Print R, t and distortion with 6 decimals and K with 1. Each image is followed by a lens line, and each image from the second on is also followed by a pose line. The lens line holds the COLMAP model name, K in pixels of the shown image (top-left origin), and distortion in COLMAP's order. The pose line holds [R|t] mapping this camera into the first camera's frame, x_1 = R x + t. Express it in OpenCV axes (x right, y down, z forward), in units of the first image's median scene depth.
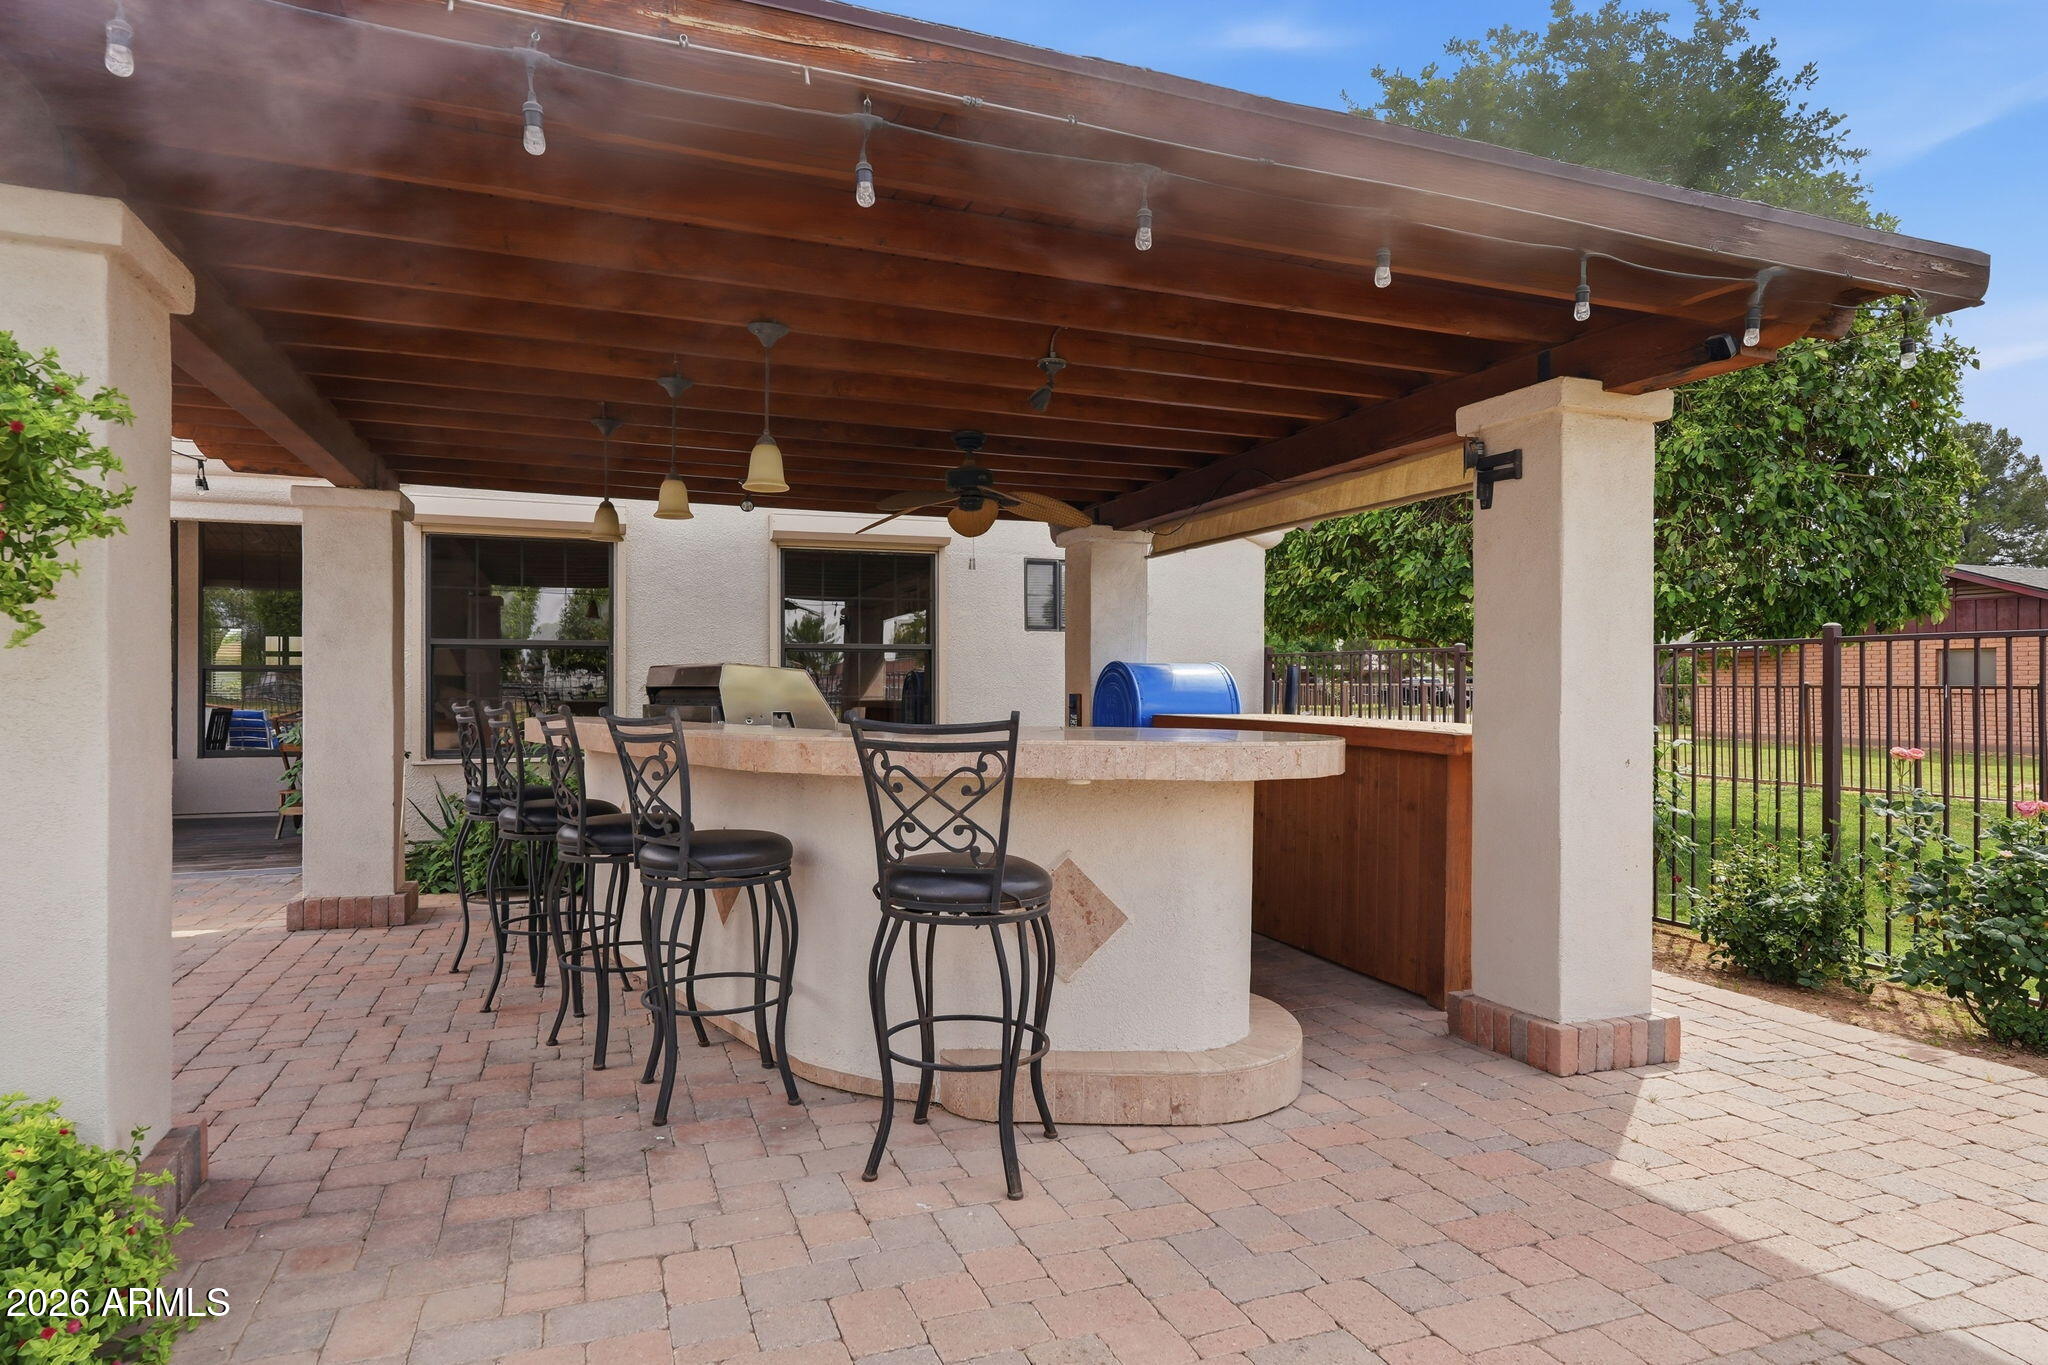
lens RADIAL K [[1147.2, 0, 1024.0], [0, 1147.2, 682.5], [0, 0, 1]] dist [0.001222, 0.002241]
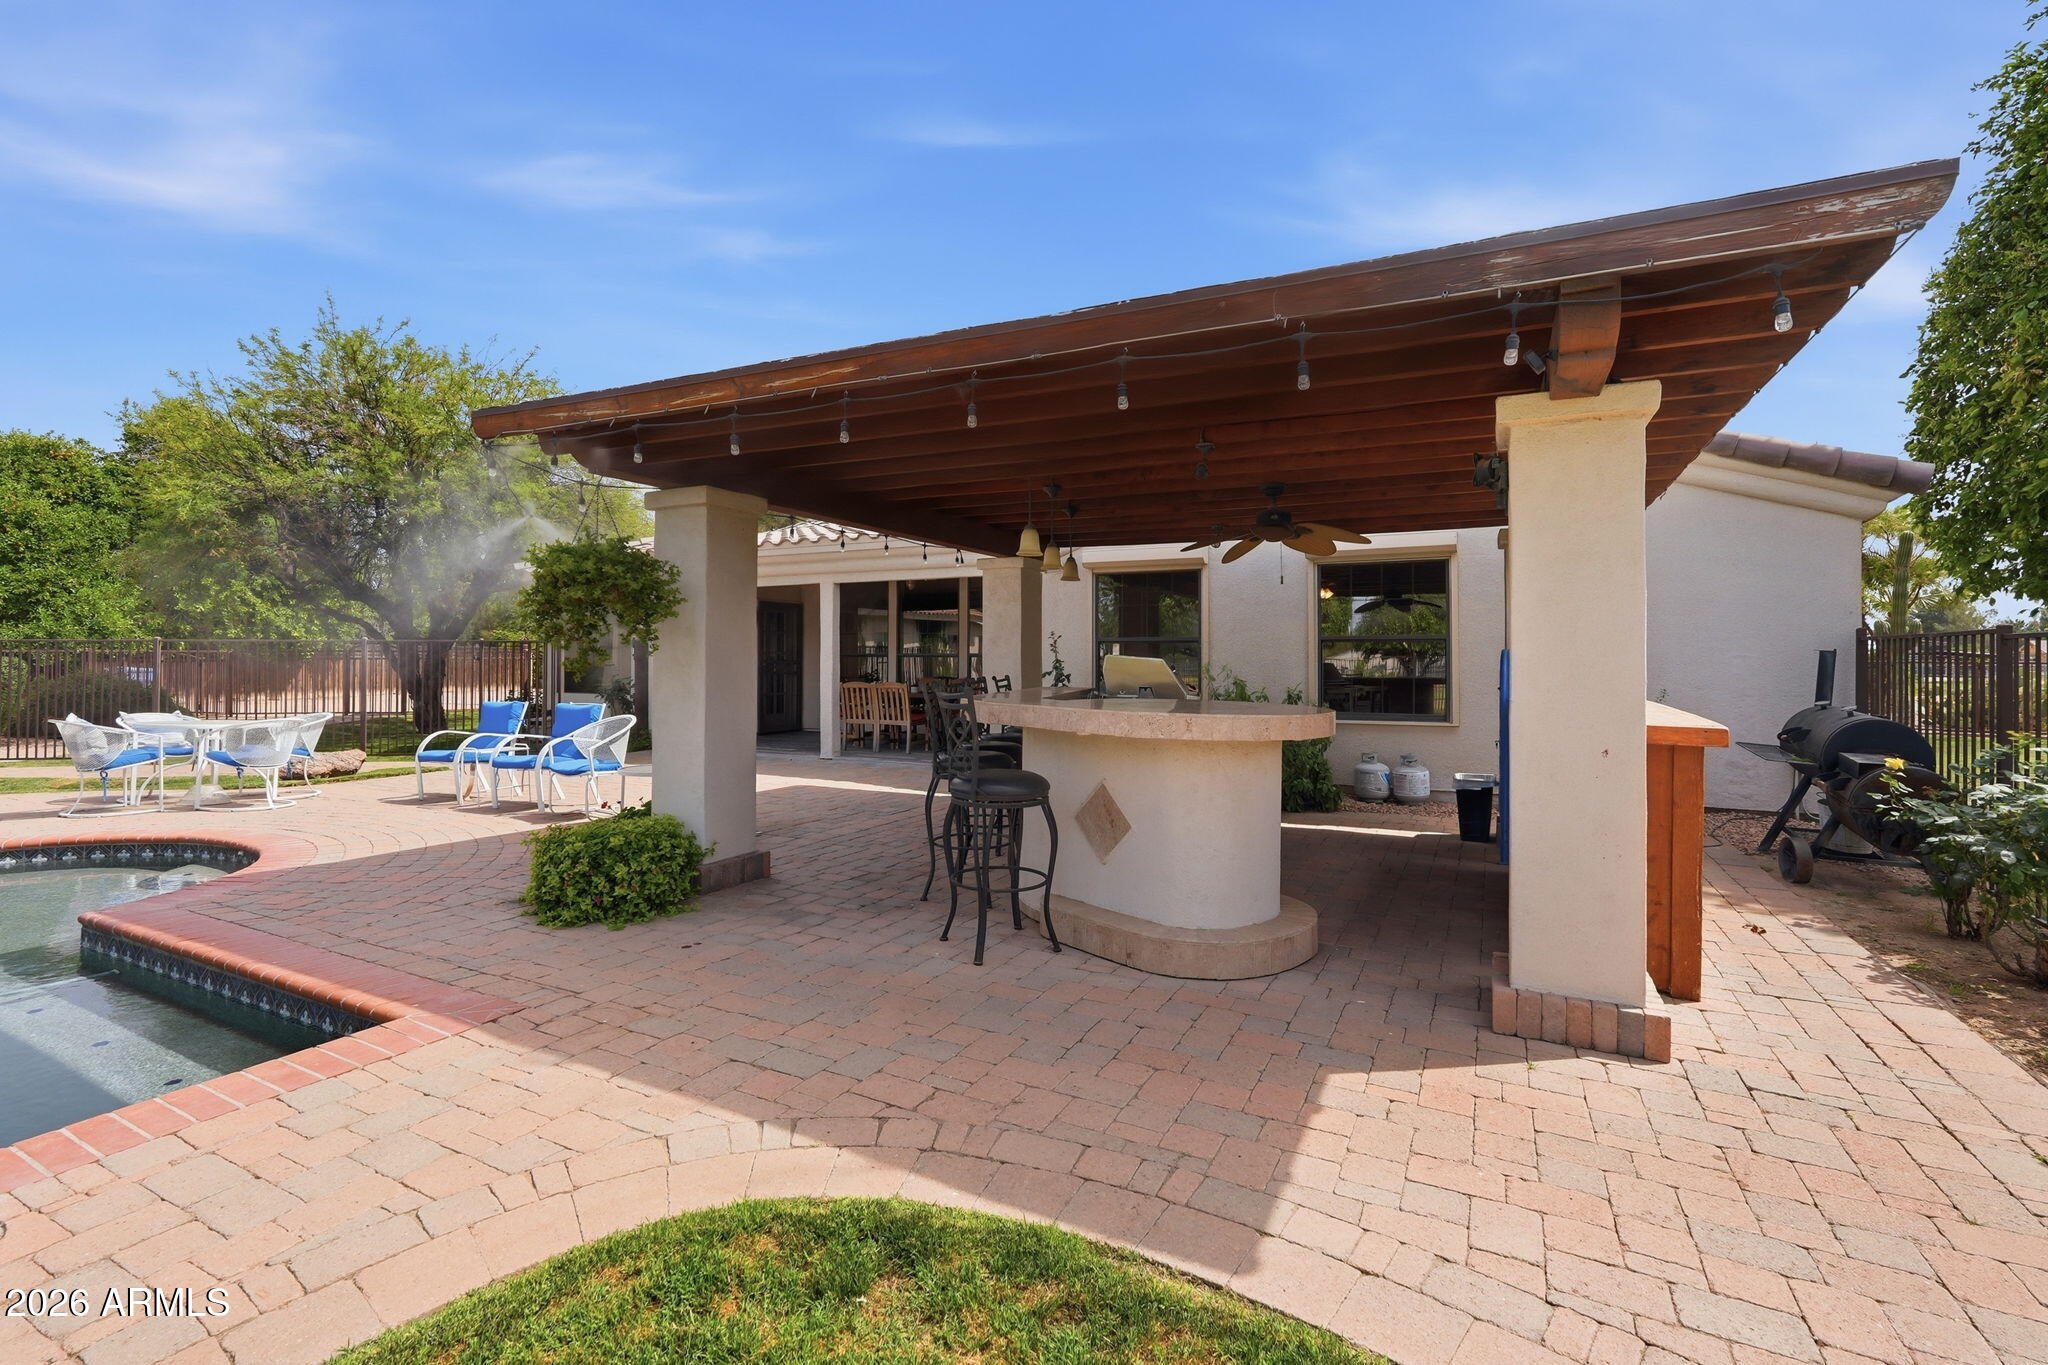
lens RADIAL K [[921.3, 0, 1024.0], [0, 921.3, 682.5], [0, 0, 1]] dist [-0.000068, 0.000109]
pose [[0.680522, 0.018066, -0.732505, 0.954665], [-0.002485, 0.999747, 0.022348, -0.011950], [0.732723, -0.013389, 0.680395, 0.089798]]
